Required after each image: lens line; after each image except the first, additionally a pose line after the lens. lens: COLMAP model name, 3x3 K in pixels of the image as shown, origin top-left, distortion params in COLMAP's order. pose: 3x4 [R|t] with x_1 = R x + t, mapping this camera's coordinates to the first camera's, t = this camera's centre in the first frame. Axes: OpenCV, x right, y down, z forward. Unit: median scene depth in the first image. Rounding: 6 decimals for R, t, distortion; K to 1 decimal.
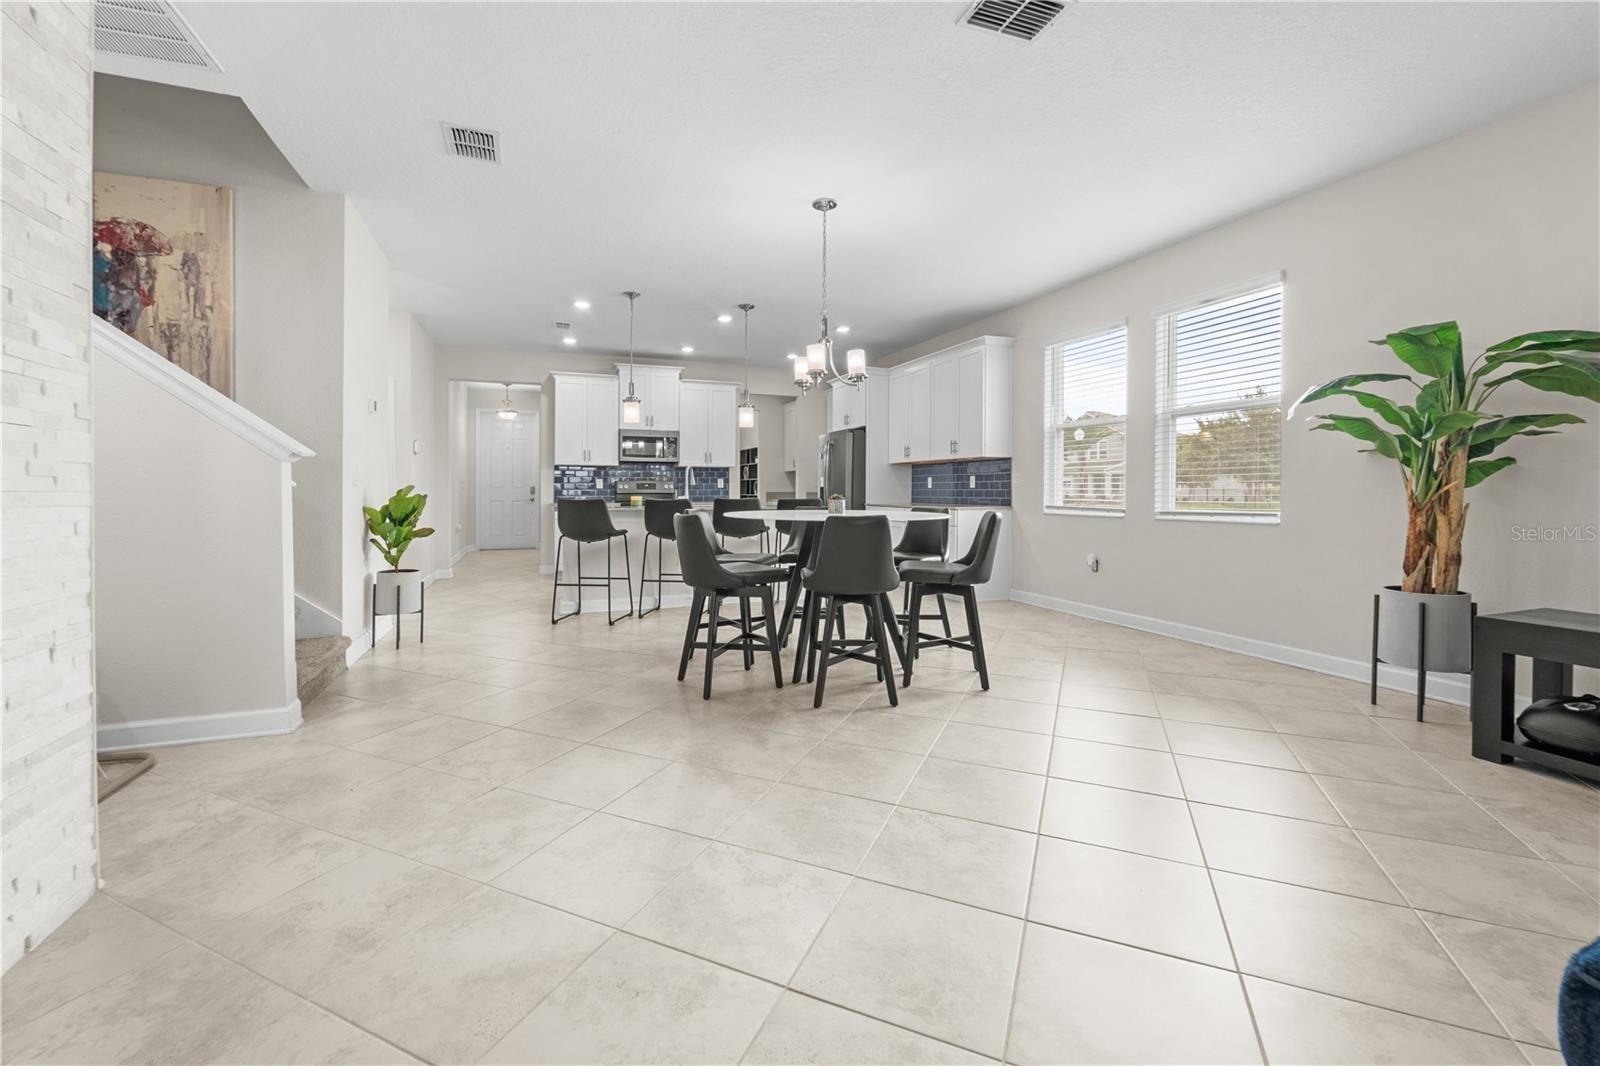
lens RADIAL K [[687.6, 0, 783.9], [0, 687.6, 501.3], [0, 0, 1]] dist [0.002861, -0.002202]
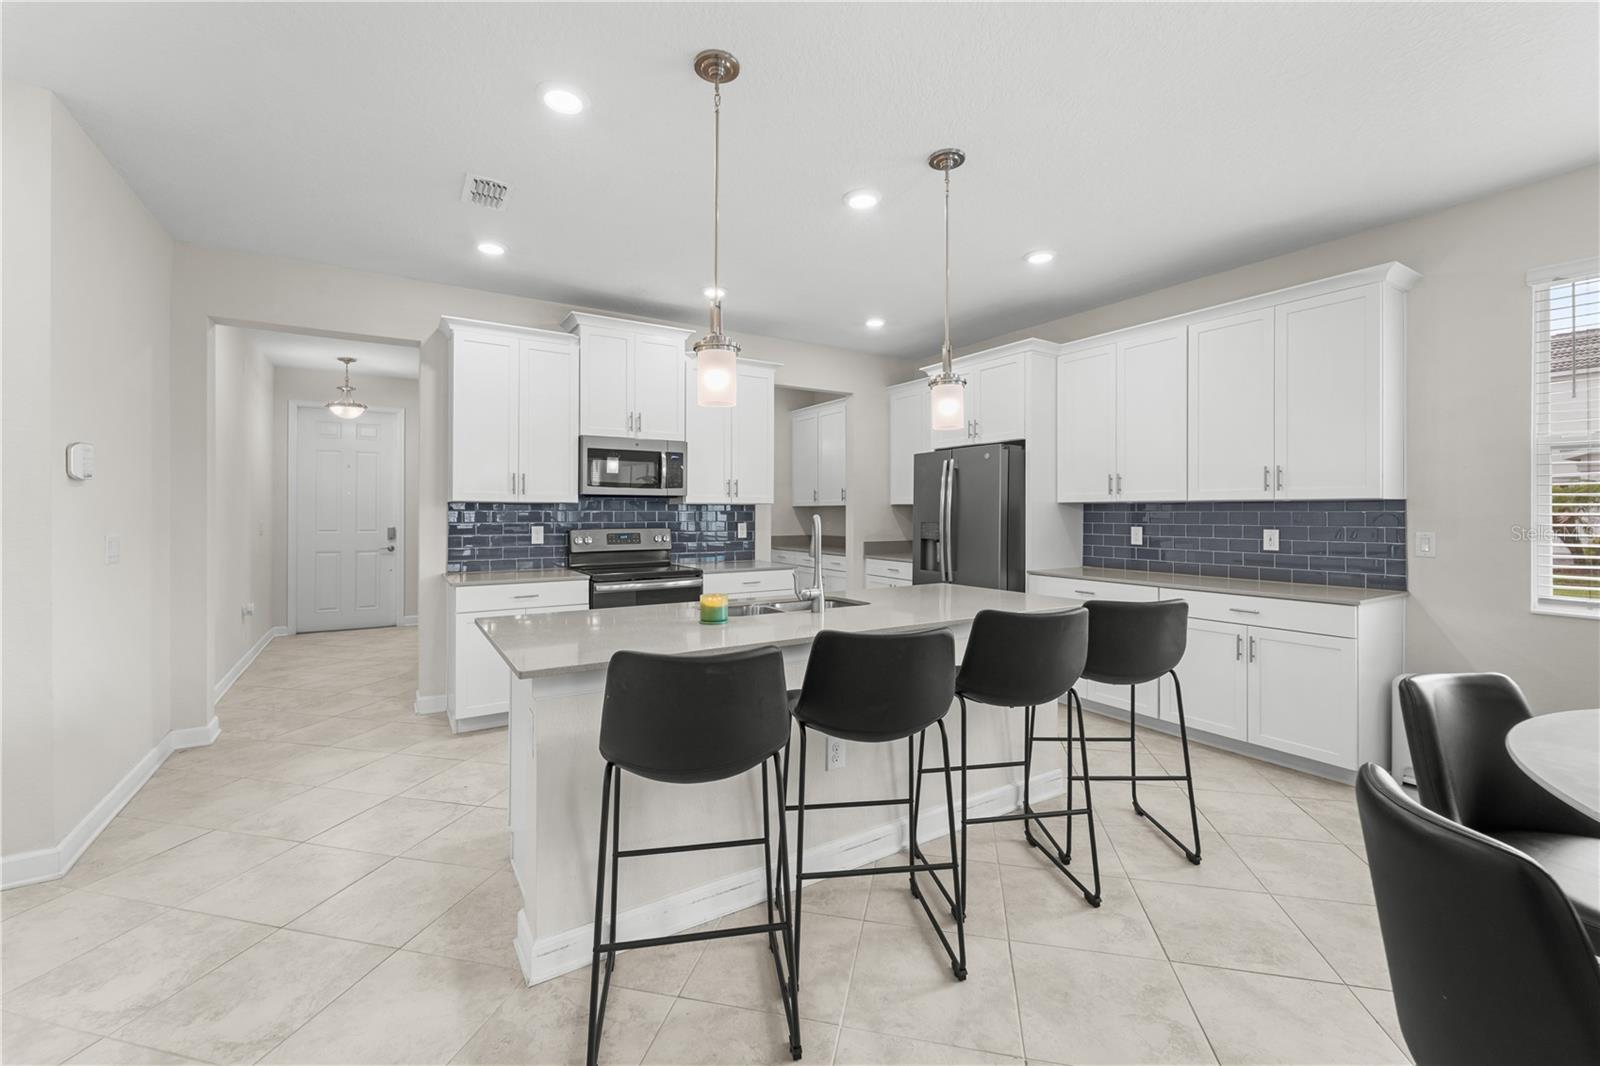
lens RADIAL K [[687.6, 0, 807.4], [0, 687.6, 520.3], [0, 0, 1]] dist [0.002861, -0.002202]
pose [[0.978550, -0.001577, 0.206005, -0.176259], [0.002630, 0.999985, -0.004839, -0.035363], [-0.205994, 0.005277, 0.978539, 0.437831]]
